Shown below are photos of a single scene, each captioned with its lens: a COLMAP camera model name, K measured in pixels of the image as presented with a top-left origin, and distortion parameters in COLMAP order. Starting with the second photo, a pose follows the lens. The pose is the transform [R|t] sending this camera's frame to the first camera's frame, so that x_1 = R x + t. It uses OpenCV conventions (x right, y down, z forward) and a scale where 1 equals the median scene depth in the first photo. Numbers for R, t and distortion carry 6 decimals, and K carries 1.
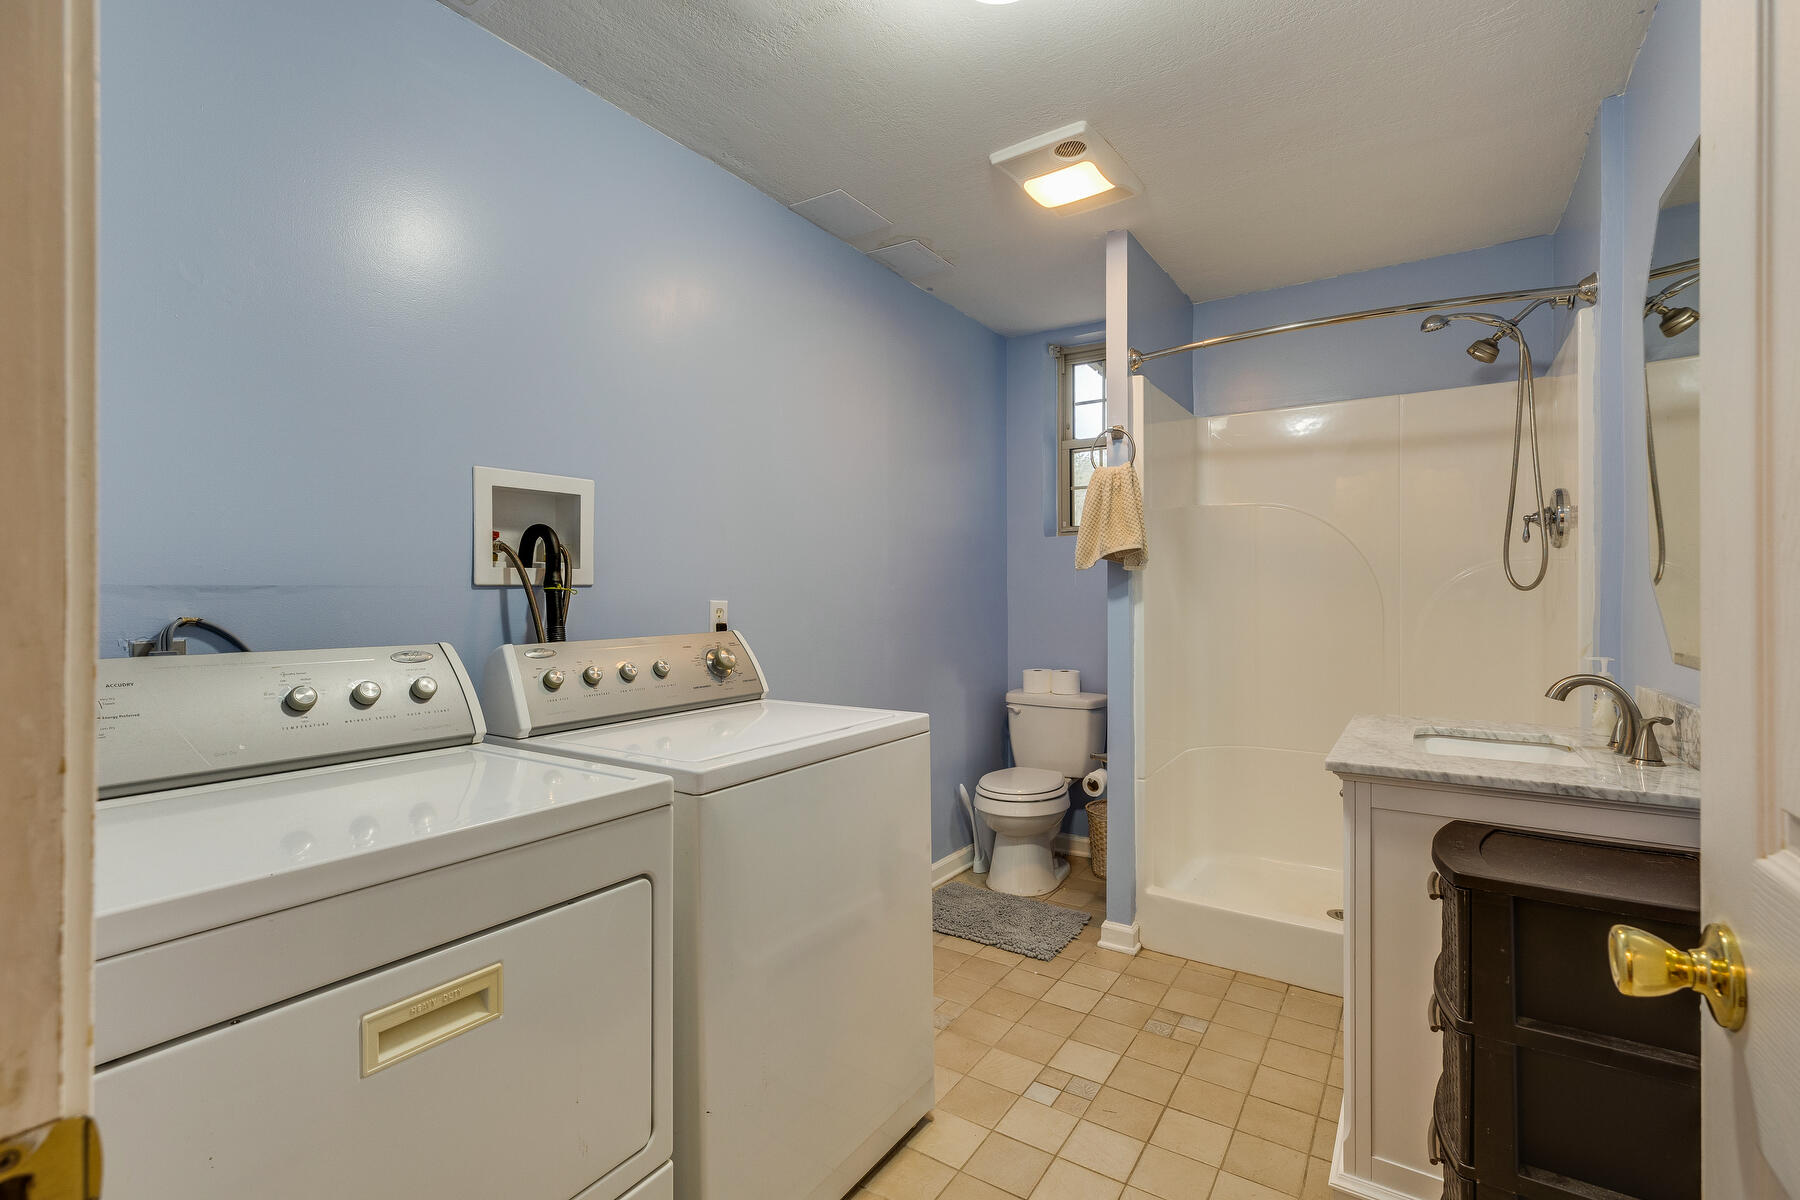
lens RADIAL K [[808.5, 0, 900.7], [0, 808.5, 590.5], [0, 0, 1]] dist [0.001634, -0.000012]
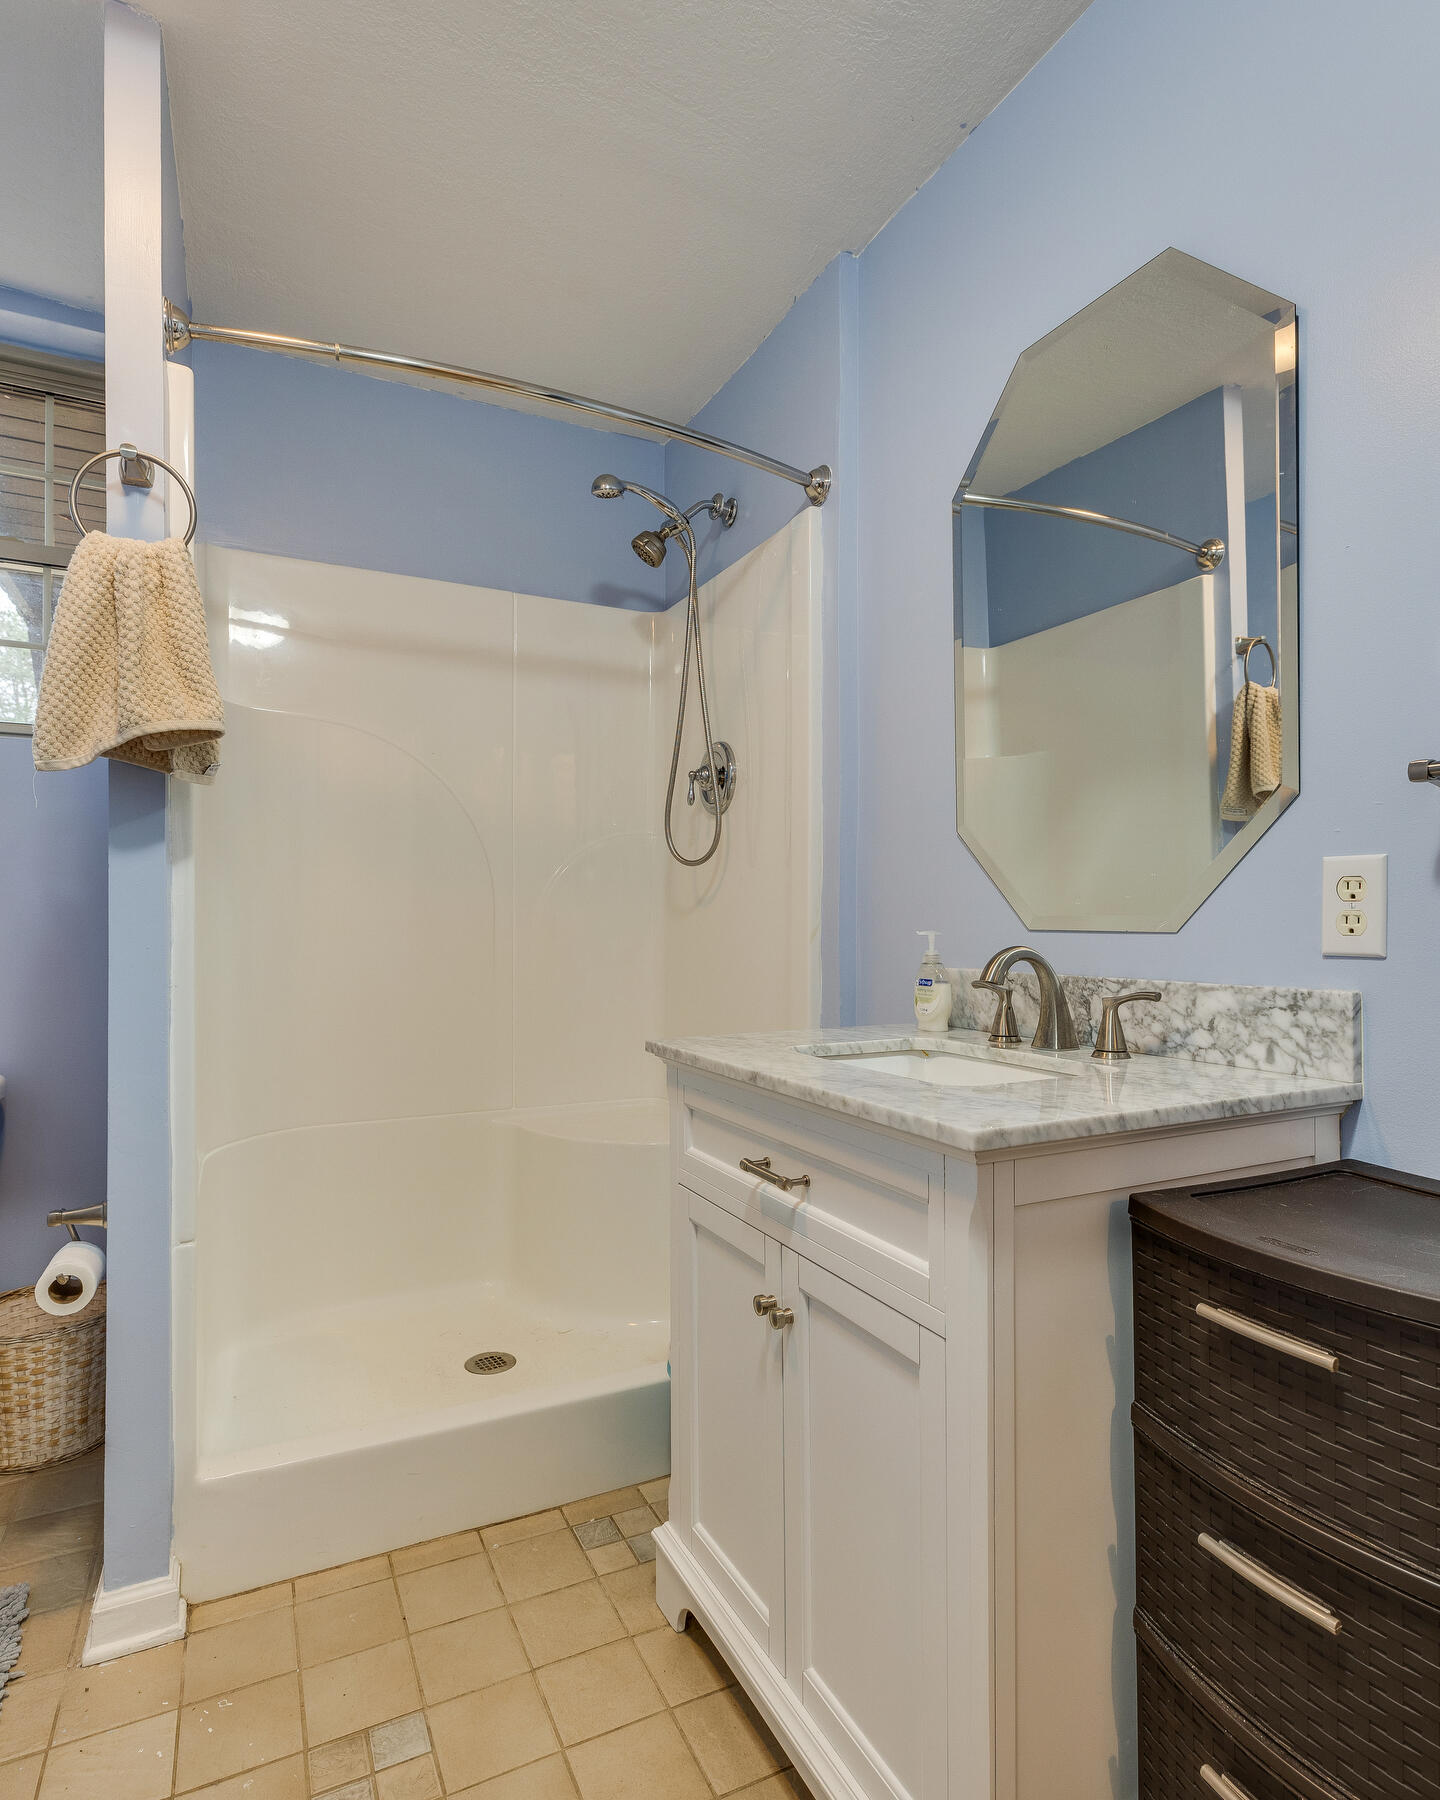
lens RADIAL K [[974.6, 0, 717.4], [0, 974.6, 916.9], [0, 0, 1]] dist [-0.004335, 0.002771]
pose [[0.511054, 0.003640, 0.859541, -0.027800], [-0.006707, 0.999977, -0.000246, 0.049544], [-0.859522, -0.005639, 0.511067, 0.490664]]
